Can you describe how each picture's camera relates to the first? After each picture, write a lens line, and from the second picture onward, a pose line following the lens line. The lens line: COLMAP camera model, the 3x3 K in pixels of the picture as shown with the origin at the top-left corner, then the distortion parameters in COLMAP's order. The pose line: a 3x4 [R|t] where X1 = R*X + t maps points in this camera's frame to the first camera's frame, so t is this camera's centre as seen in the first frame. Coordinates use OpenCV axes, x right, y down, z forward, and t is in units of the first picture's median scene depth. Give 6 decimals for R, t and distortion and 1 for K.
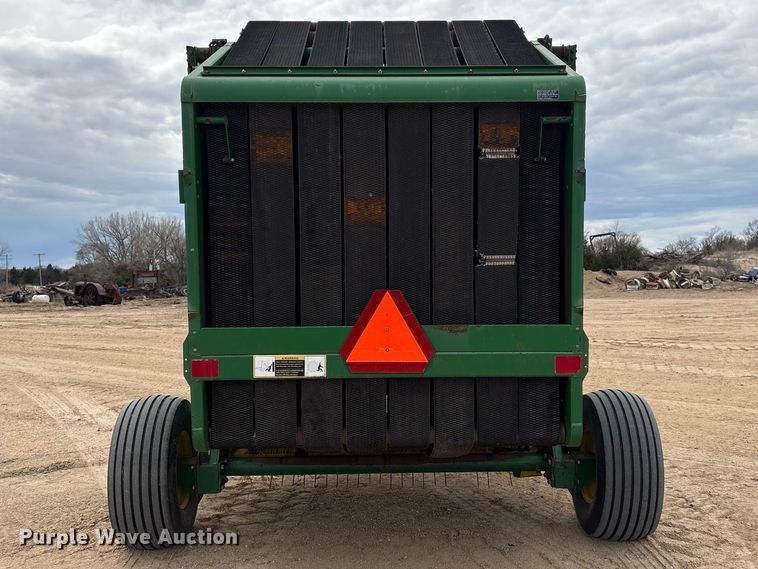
lens RADIAL K [[796.6, 0, 387.9], [0, 796.6, 268.1], [0, 0, 1]] dist [0.059423, -0.027874]
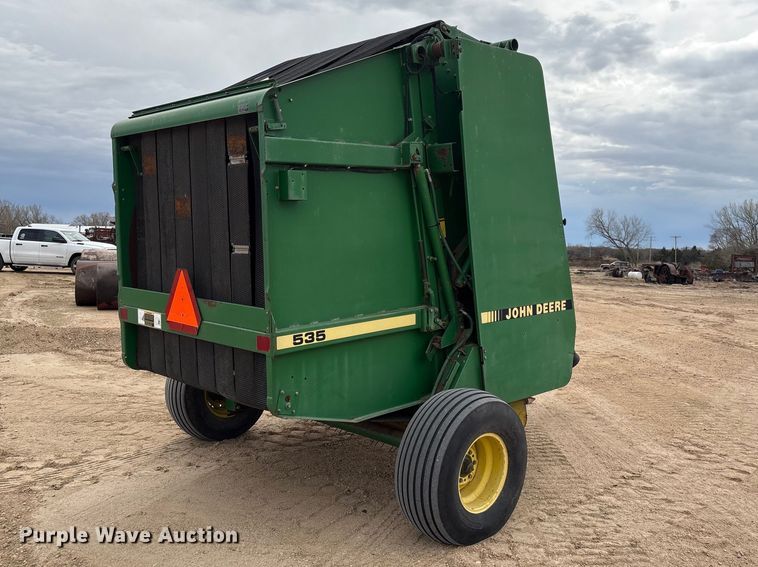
lens RADIAL K [[721.2, 0, 402.3], [0, 721.2, 261.9], [0, 0, 1]] dist [0.039542, -0.029125]
pose [[0.677481, 0.050445, -0.733808, 0.112862], [-0.037778, 0.998715, 0.033779, -0.003849], [0.734569, 0.004837, 0.678516, 0.045984]]
